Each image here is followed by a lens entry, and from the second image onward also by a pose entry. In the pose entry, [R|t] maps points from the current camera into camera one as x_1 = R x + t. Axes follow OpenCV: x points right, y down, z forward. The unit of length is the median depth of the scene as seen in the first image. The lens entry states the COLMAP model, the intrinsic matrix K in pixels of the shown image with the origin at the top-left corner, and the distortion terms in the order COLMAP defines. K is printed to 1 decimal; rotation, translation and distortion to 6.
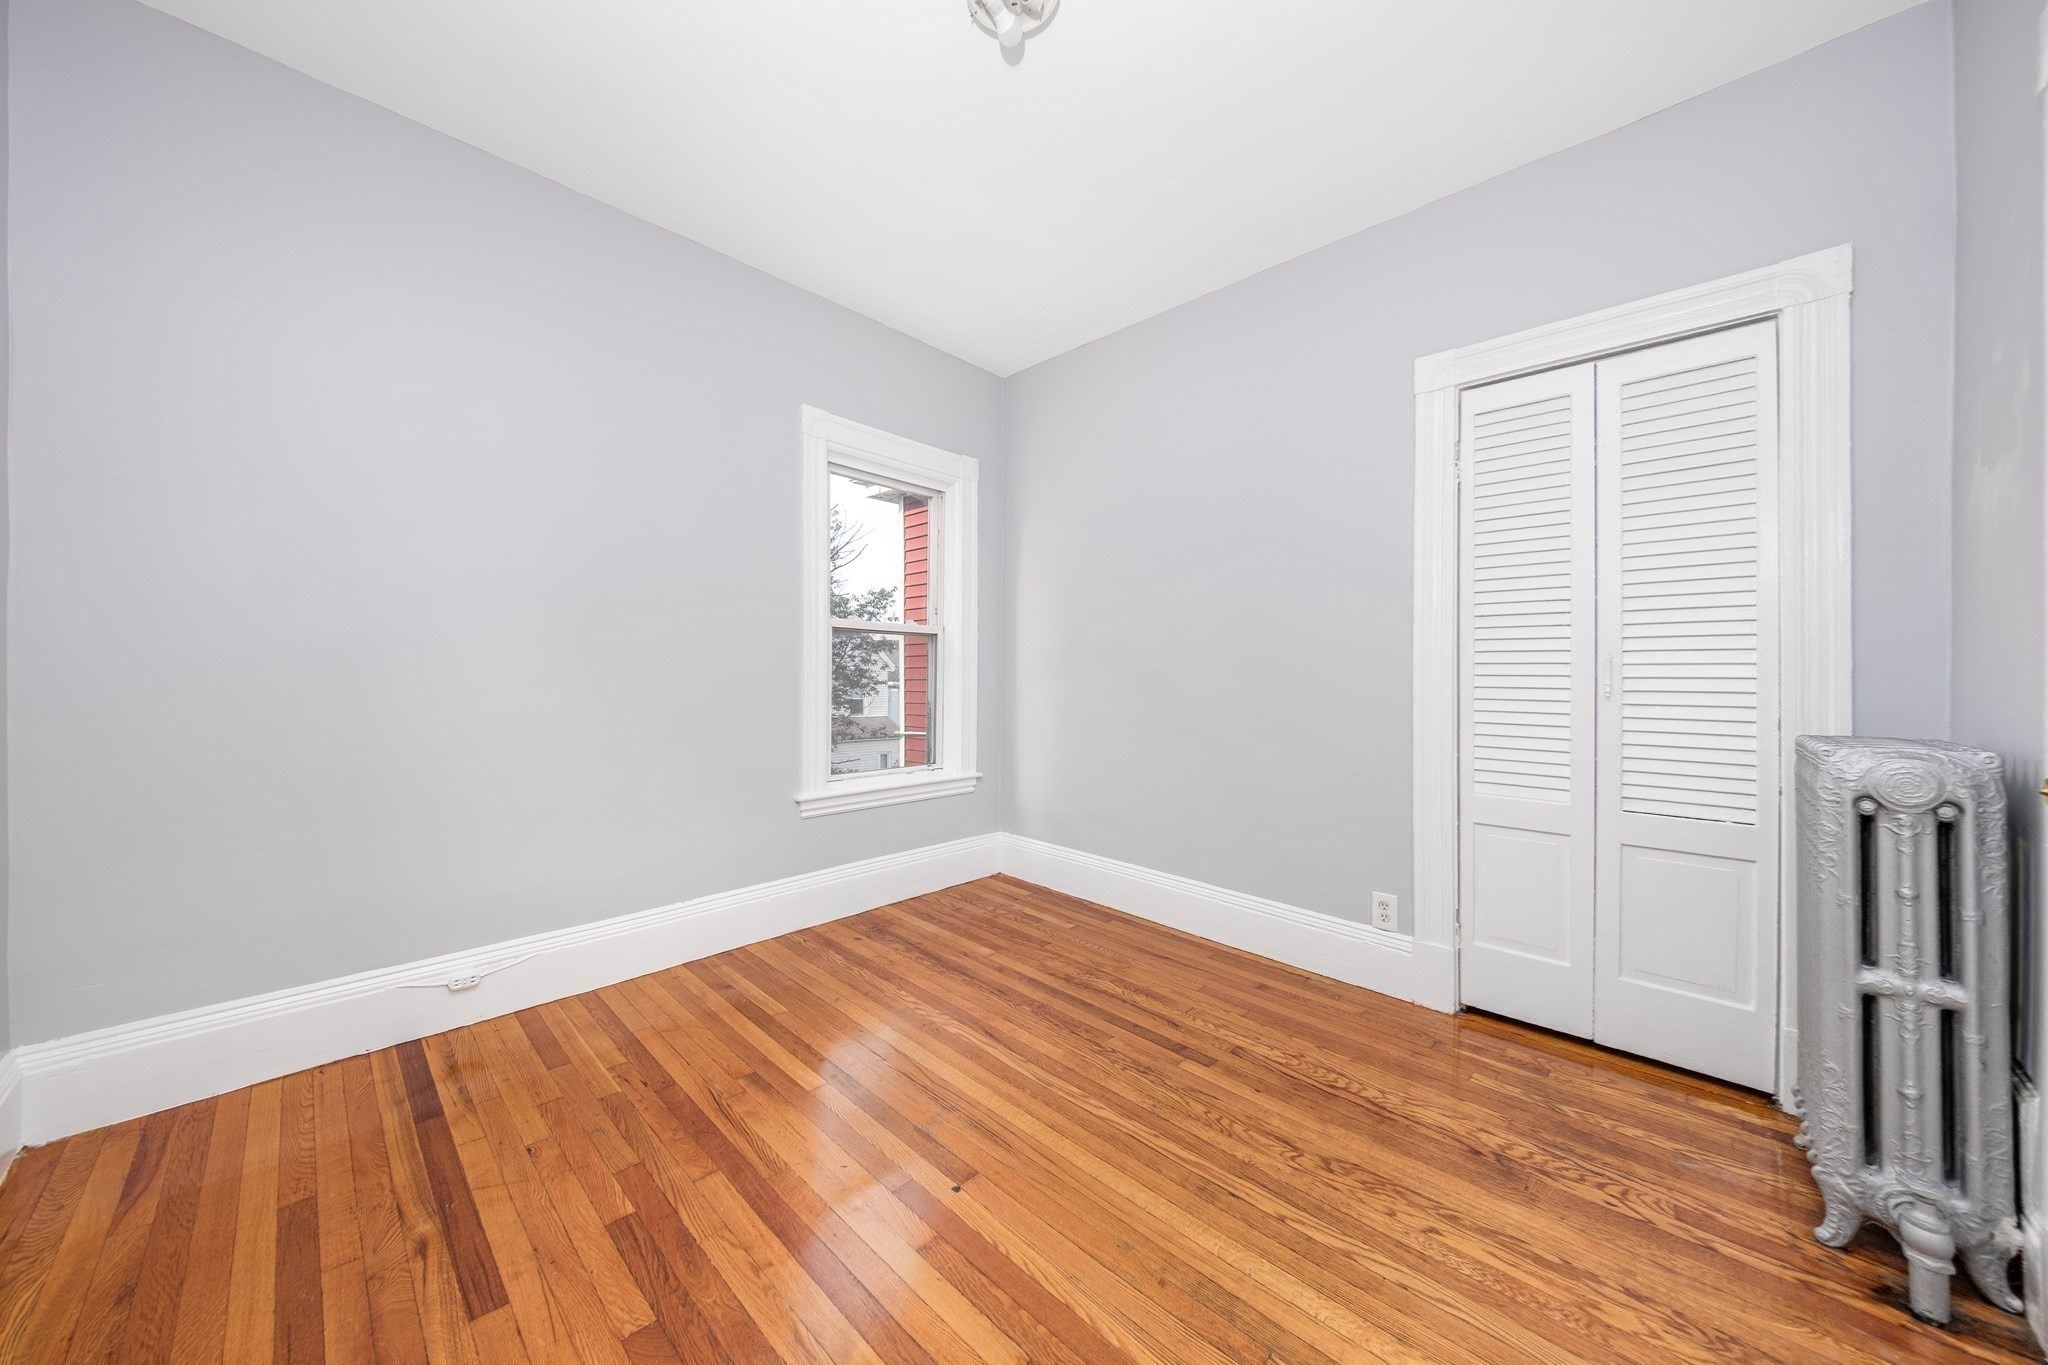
lens RADIAL K [[705.0, 0, 986.3], [0, 705.0, 675.6], [0, 0, 1]] dist [0.002534, 0.000100]
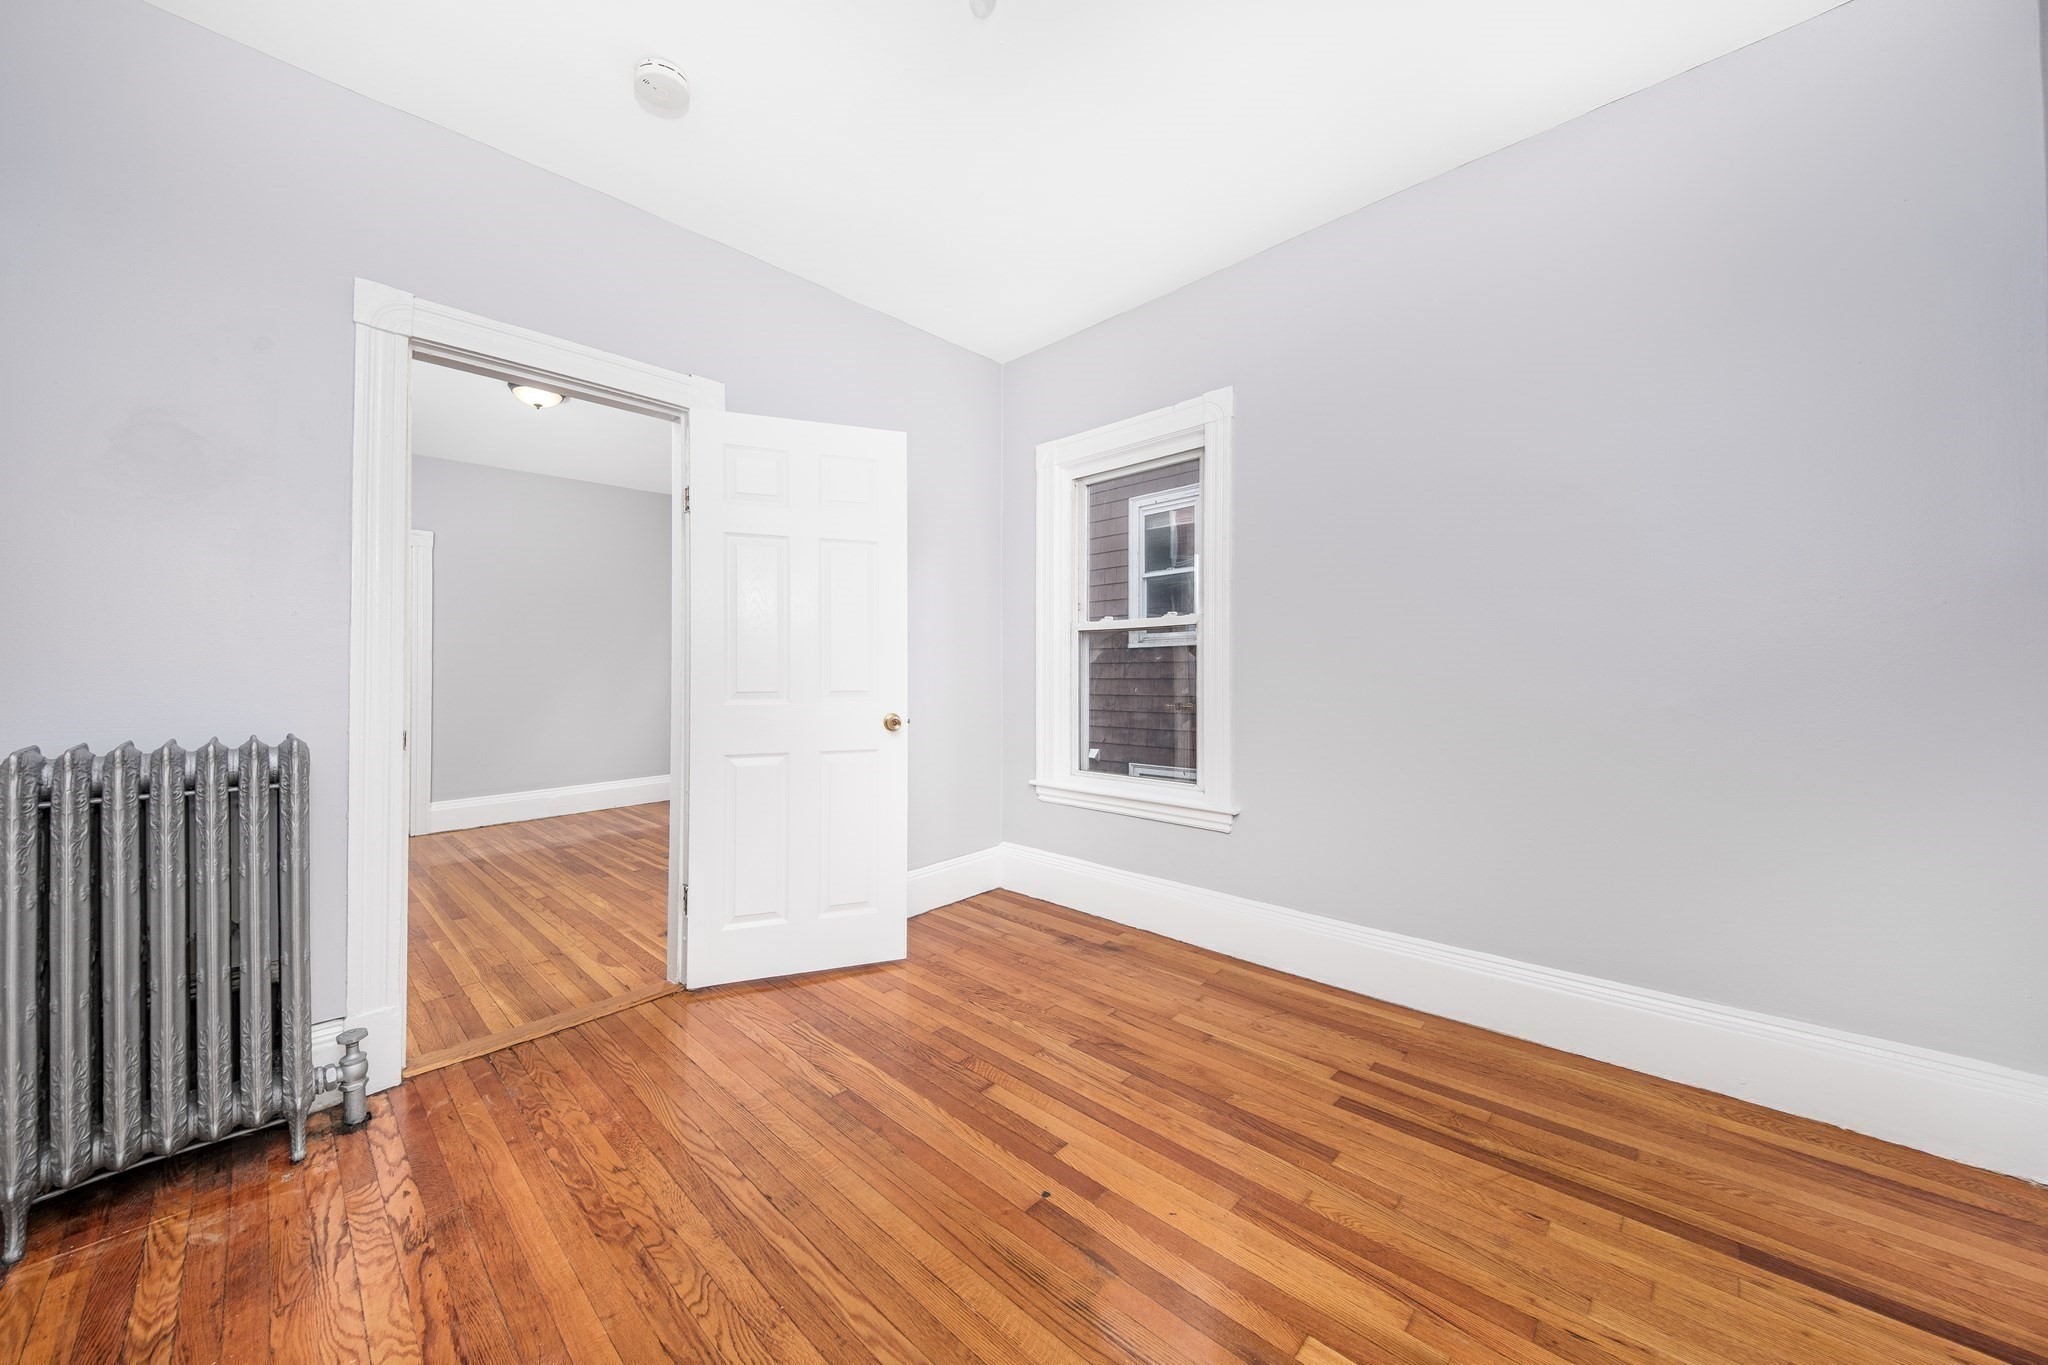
lens RADIAL K [[705.0, 0, 986.3], [0, 705.0, 675.6], [0, 0, 1]] dist [0.002534, 0.000100]
pose [[-0.999738, -0.002029, -0.022794, 0.065304], [-0.002098, 0.999993, 0.002997, -0.006521], [0.022787, 0.003044, -0.999736, 1.975242]]
